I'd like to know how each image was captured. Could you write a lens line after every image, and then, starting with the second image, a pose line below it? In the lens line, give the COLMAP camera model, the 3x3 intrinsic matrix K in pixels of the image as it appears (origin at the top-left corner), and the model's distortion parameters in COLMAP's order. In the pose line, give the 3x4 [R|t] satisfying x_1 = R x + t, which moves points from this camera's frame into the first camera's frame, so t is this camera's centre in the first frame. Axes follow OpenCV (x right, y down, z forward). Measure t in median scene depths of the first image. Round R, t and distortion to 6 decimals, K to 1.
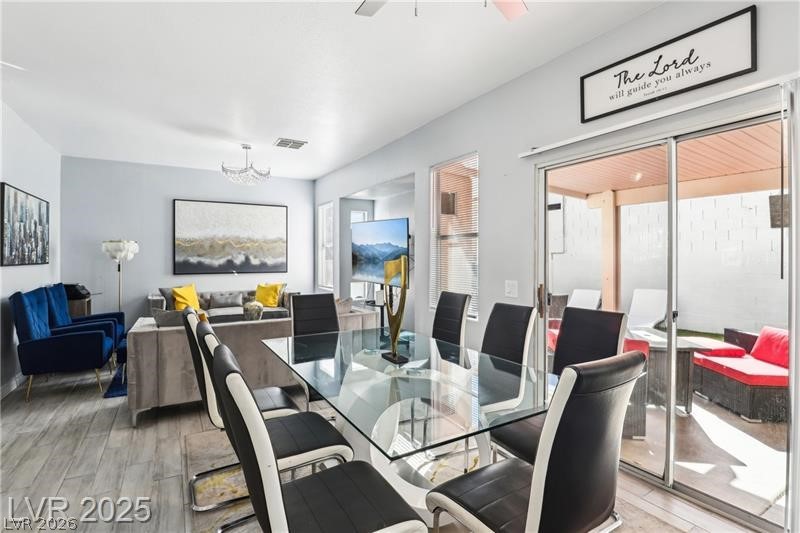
lens RADIAL K [[395.0, 0, 397.3], [0, 395.0, 254.6], [0, 0, 1]] dist [-0.028992, -0.000929]
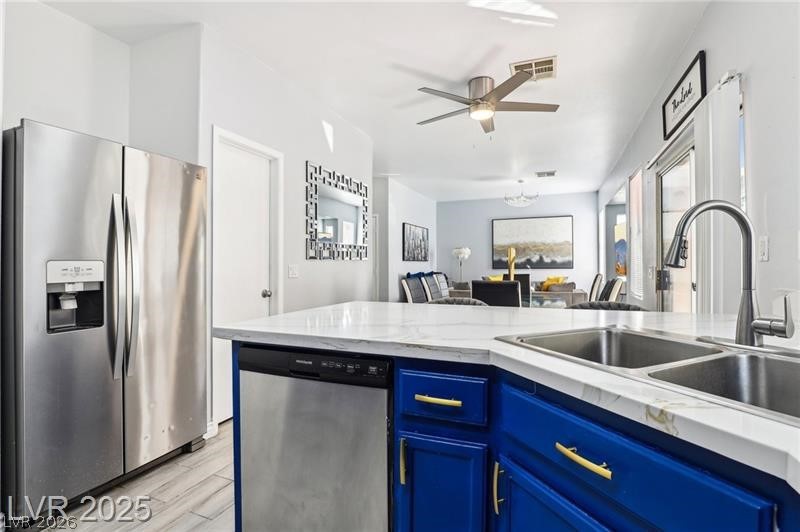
lens RADIAL K [[376.9, 0, 403.4], [0, 376.9, 263.9], [0, 0, 1]] dist [-0.031757, 0.002763]
pose [[0.616353, -0.007336, -0.787436, 0.385354], [0.012888, 0.999917, 0.000772, 0.026793], [0.787364, -0.010625, 0.616396, -0.192212]]
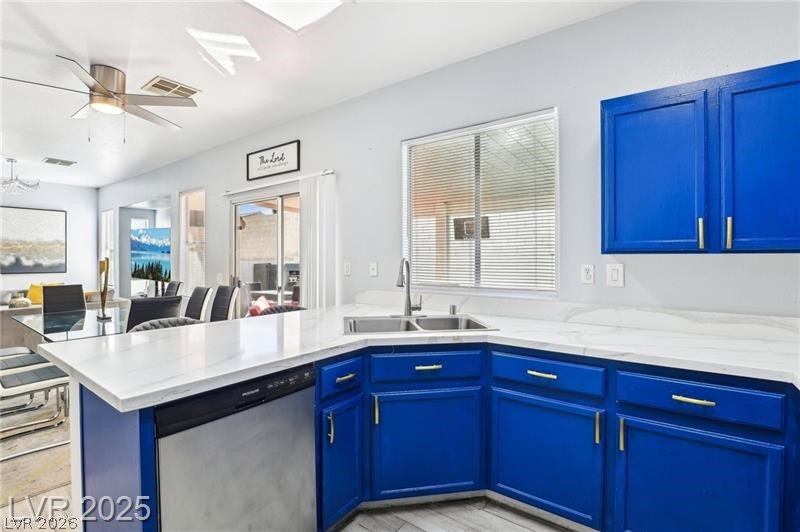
lens RADIAL K [[376.9, 0, 403.3], [0, 376.9, 261.2], [0, 0, 1]] dist [-0.031757, 0.002763]
pose [[0.913829, -0.004733, 0.406071, 0.182569], [-0.000922, 0.999905, 0.013728, -0.000555], [-0.406098, -0.012919, 0.913738, -0.346049]]
